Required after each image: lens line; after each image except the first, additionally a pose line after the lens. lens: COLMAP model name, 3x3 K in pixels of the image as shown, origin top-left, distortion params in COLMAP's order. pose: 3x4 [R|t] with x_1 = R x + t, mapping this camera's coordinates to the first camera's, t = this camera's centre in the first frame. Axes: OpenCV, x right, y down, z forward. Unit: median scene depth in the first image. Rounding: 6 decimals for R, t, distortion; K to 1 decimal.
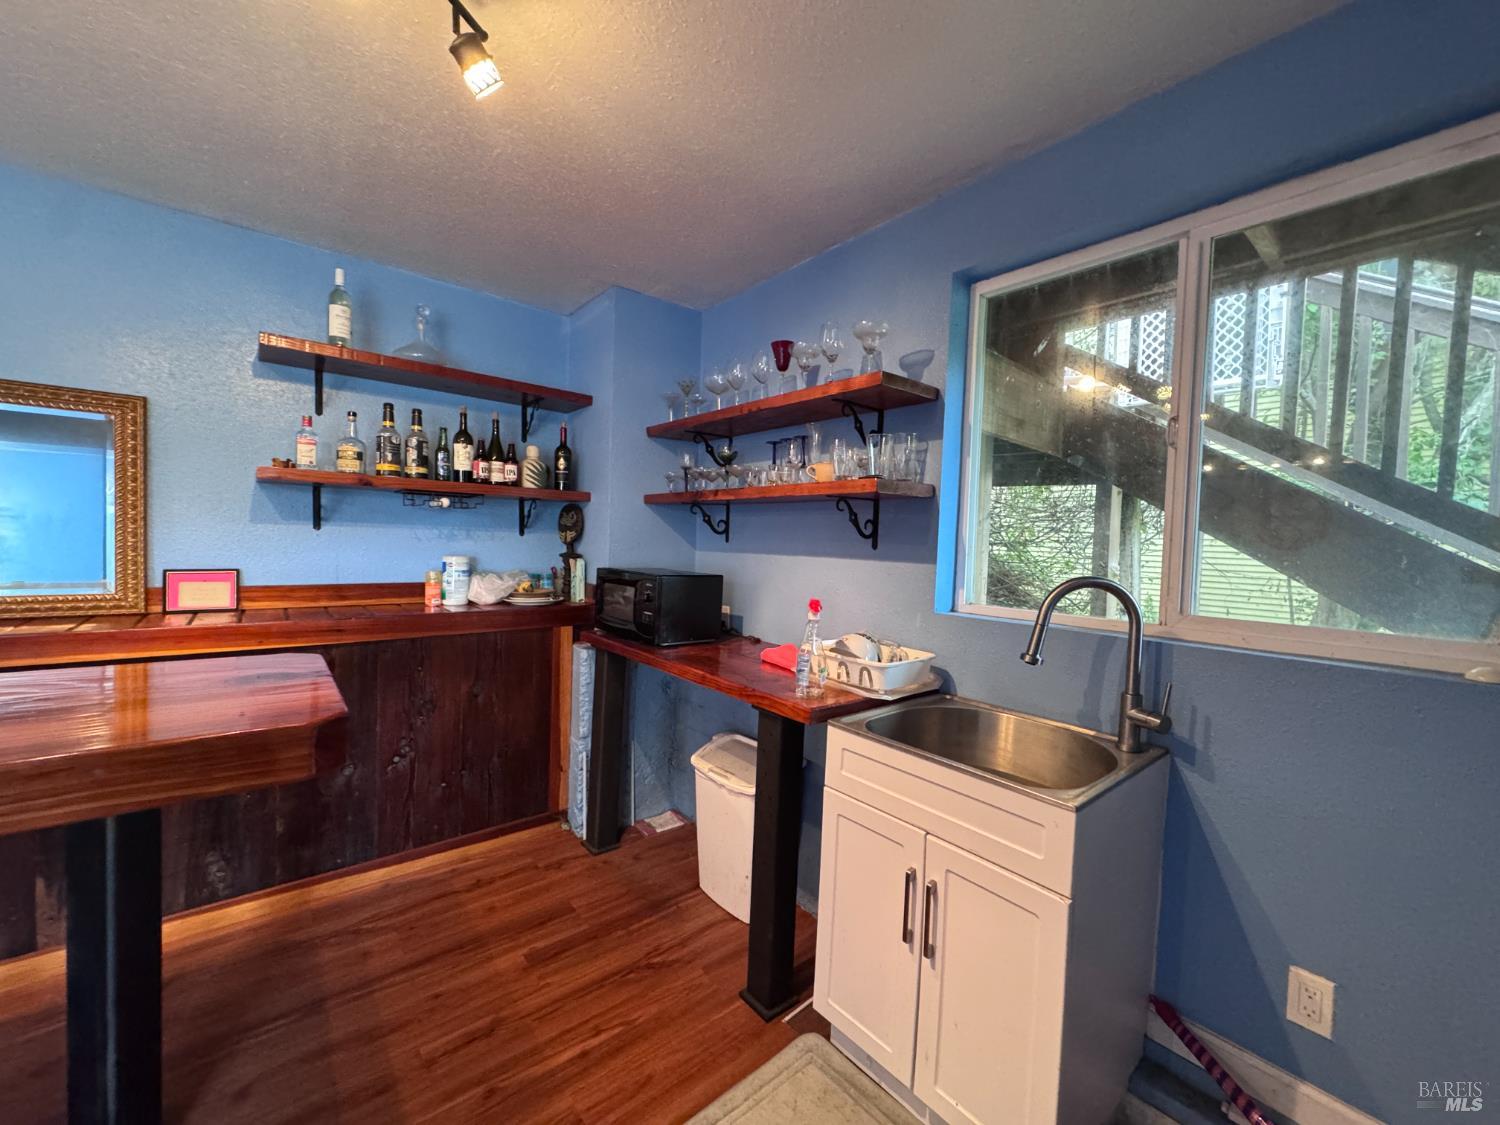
lens RADIAL K [[599.7, 0, 750.4], [0, 599.7, 561.1], [0, 0, 1]] dist [-0.003684, 0.000638]
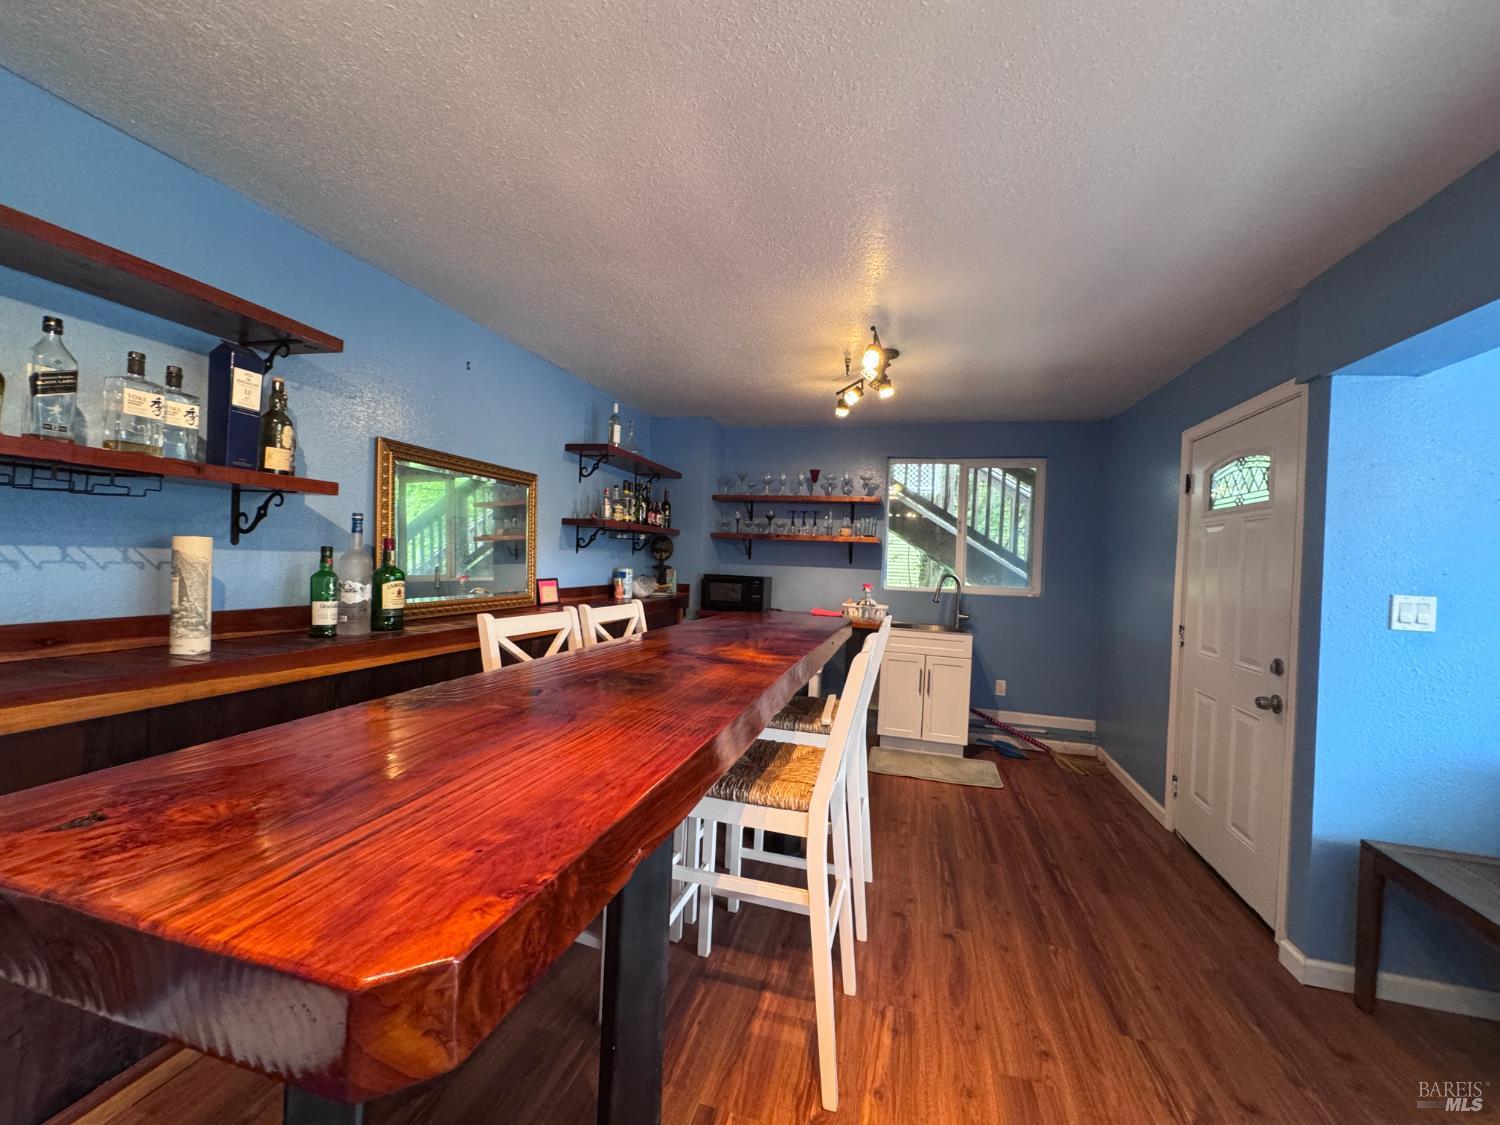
lens RADIAL K [[599.7, 0, 749.2], [0, 599.7, 562.1], [0, 0, 1]] dist [-0.003684, 0.000638]
pose [[0.818028, -0.004777, 0.575159, -1.286961], [0.007132, 0.999973, -0.001838, -0.022706], [-0.575135, 0.005606, 0.818039, -0.596071]]
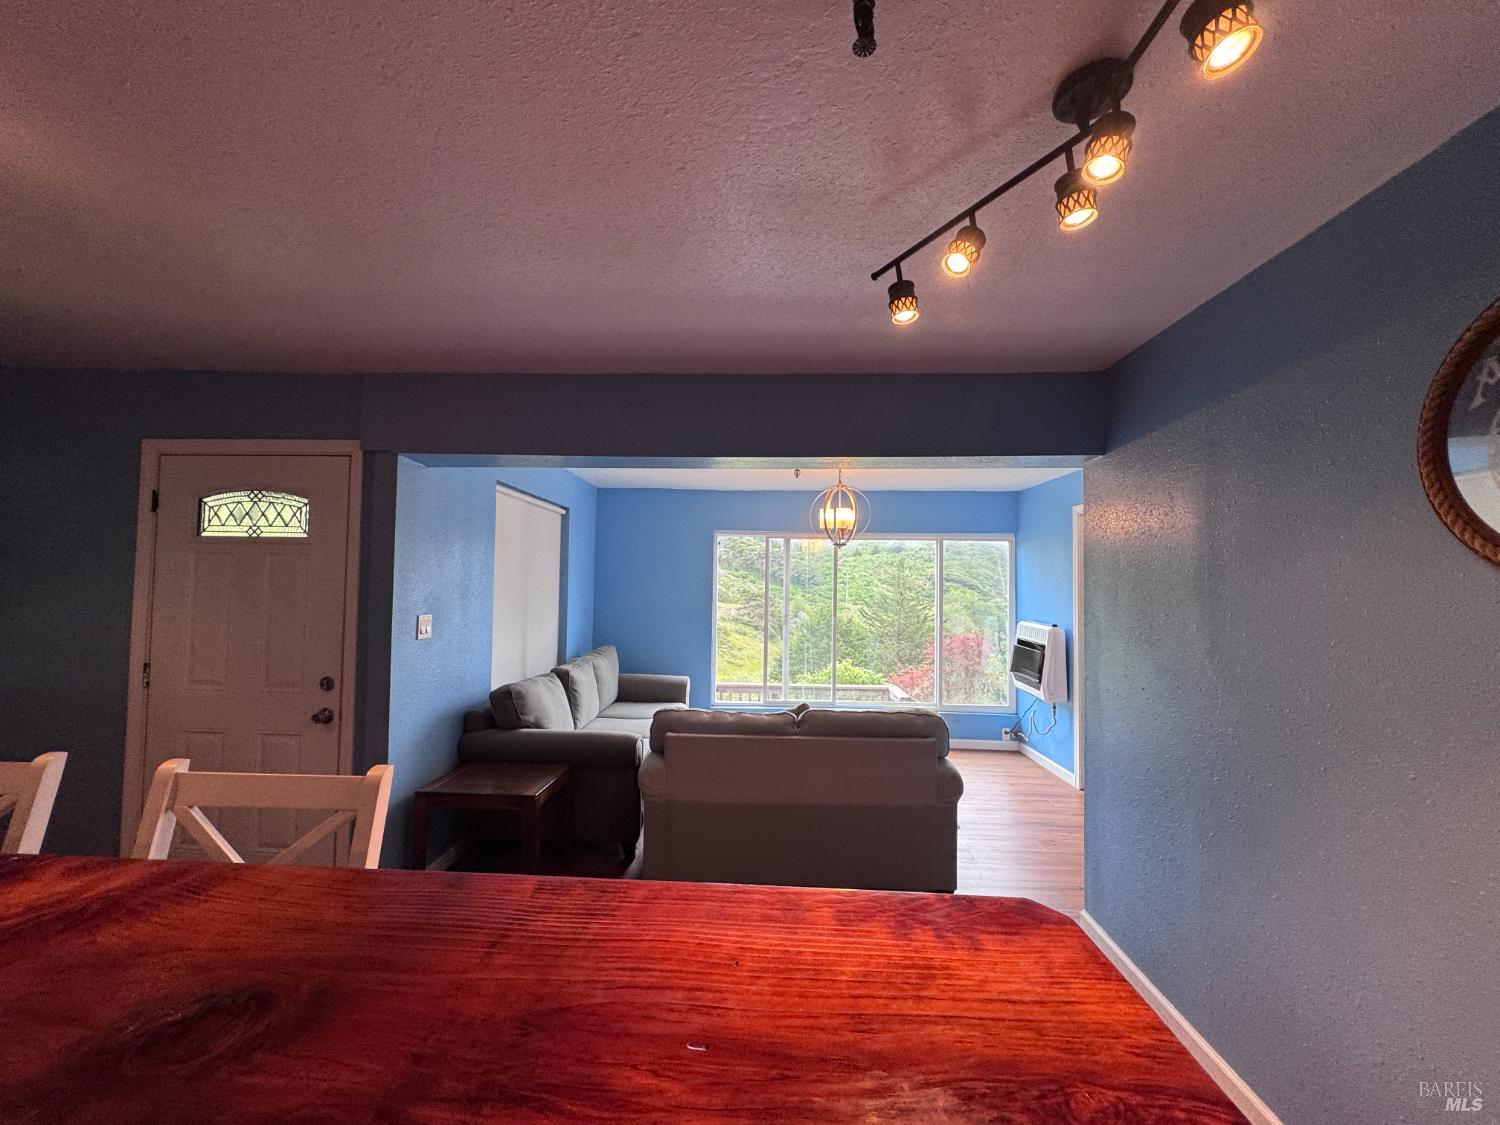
lens RADIAL K [[599.7, 0, 747.0], [0, 599.7, 560.9], [0, 0, 1]] dist [-0.003684, 0.000638]
pose [[-0.751357, -0.016016, 0.659701, -1.361523], [-0.011399, 0.999871, 0.011292, -0.101022], [-0.659797, 0.000964, -0.751443, 0.029293]]
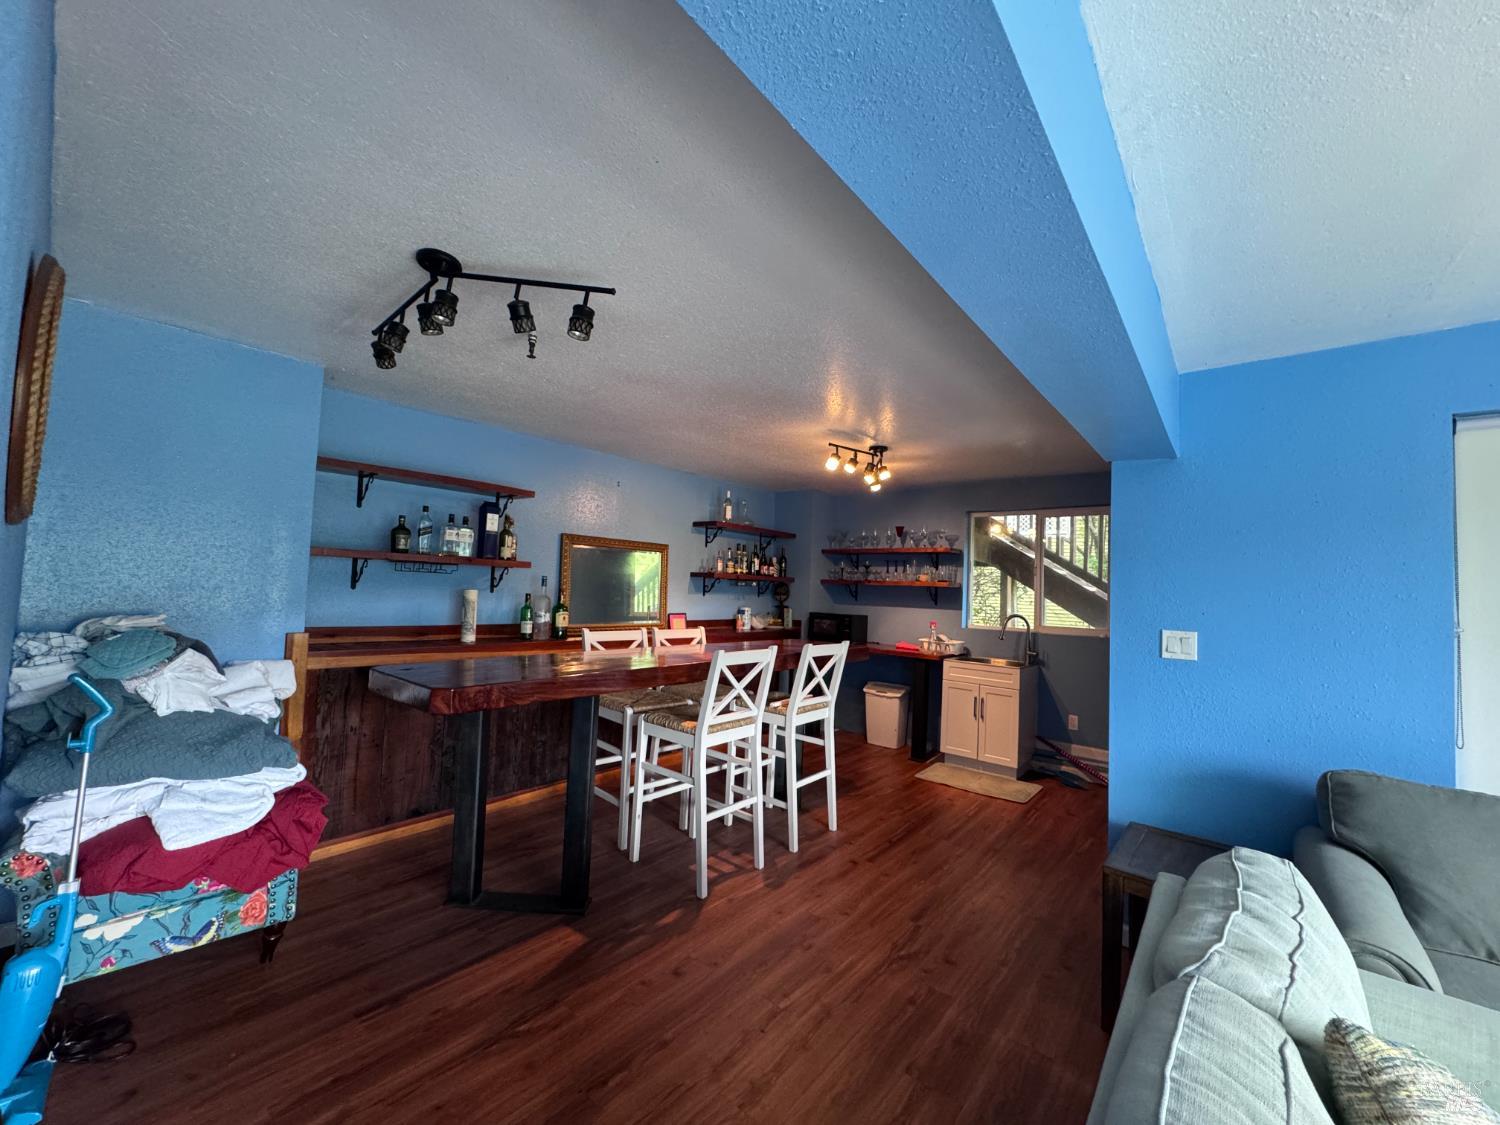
lens RADIAL K [[599.7, 0, 749.5], [0, 599.7, 562.1], [0, 0, 1]] dist [-0.003684, 0.000638]
pose [[0.982631, 0.012587, 0.185140, -0.991097], [0.000921, 0.997354, -0.072695, -0.015633], [-0.185566, 0.071603, 0.980020, -1.327548]]
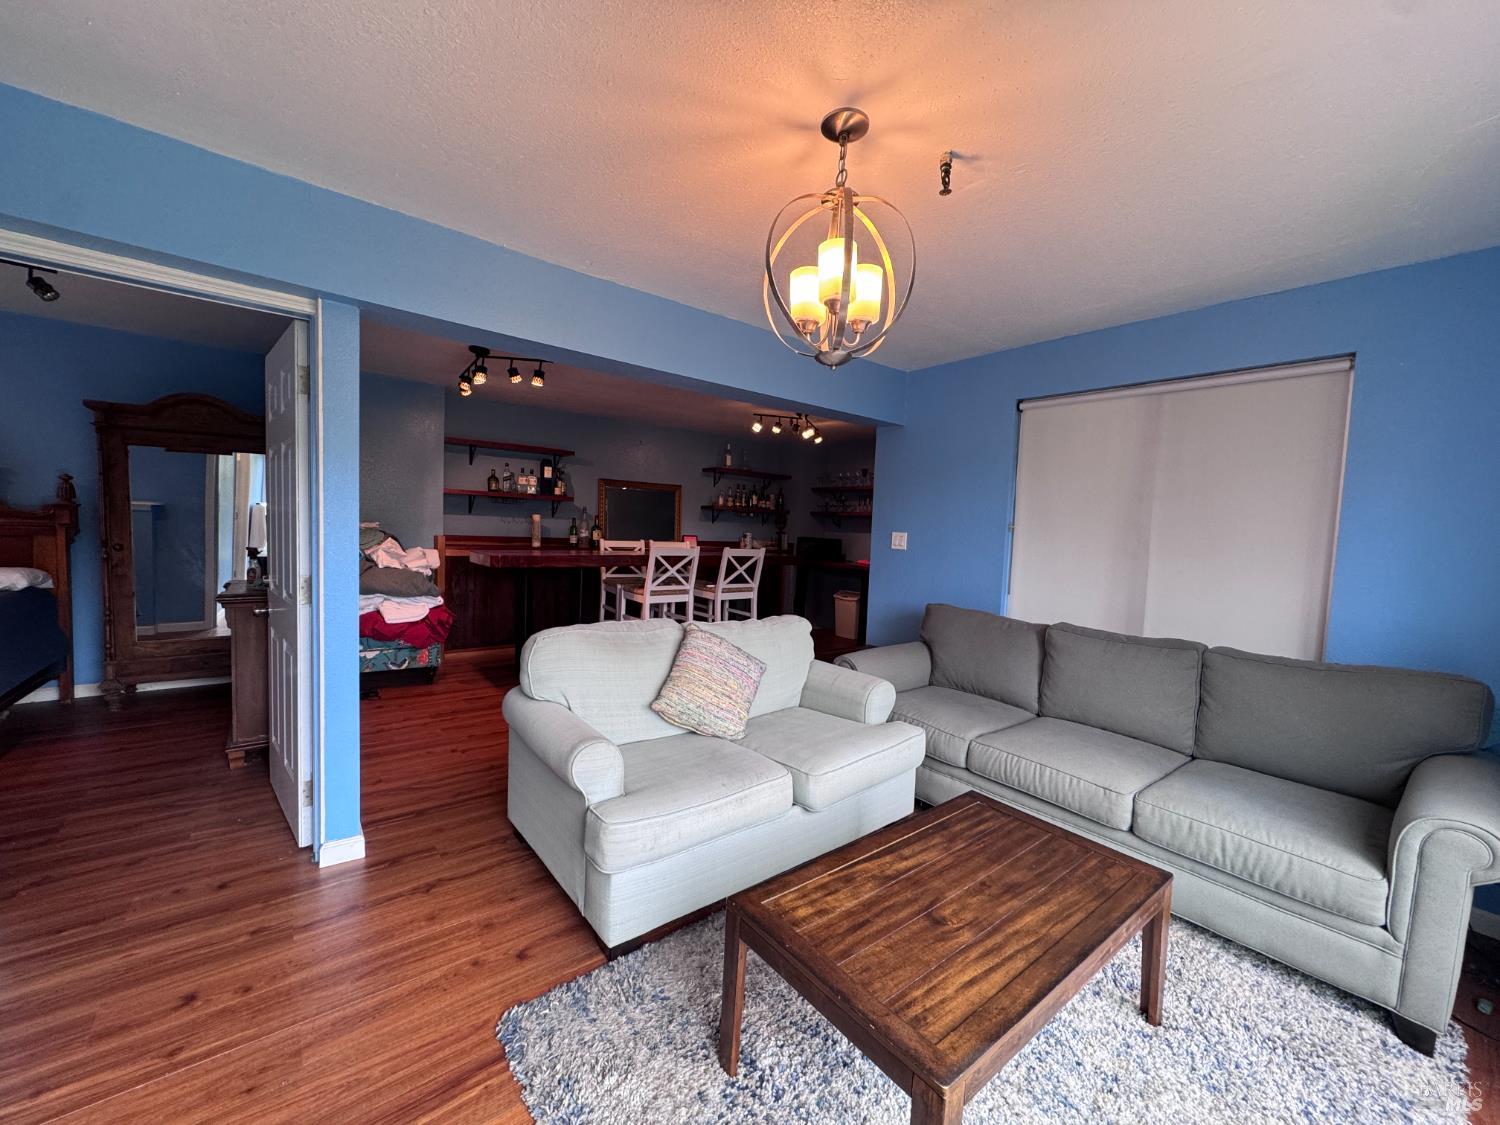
lens RADIAL K [[599.7, 0, 748.2], [0, 599.7, 562.8], [0, 0, 1]] dist [-0.003684, 0.000638]
pose [[0.999637, 0.008364, -0.025616, -0.461004], [-0.007753, 0.999685, 0.023851, 0.076802], [0.025808, -0.023643, 0.999387, -2.158056]]
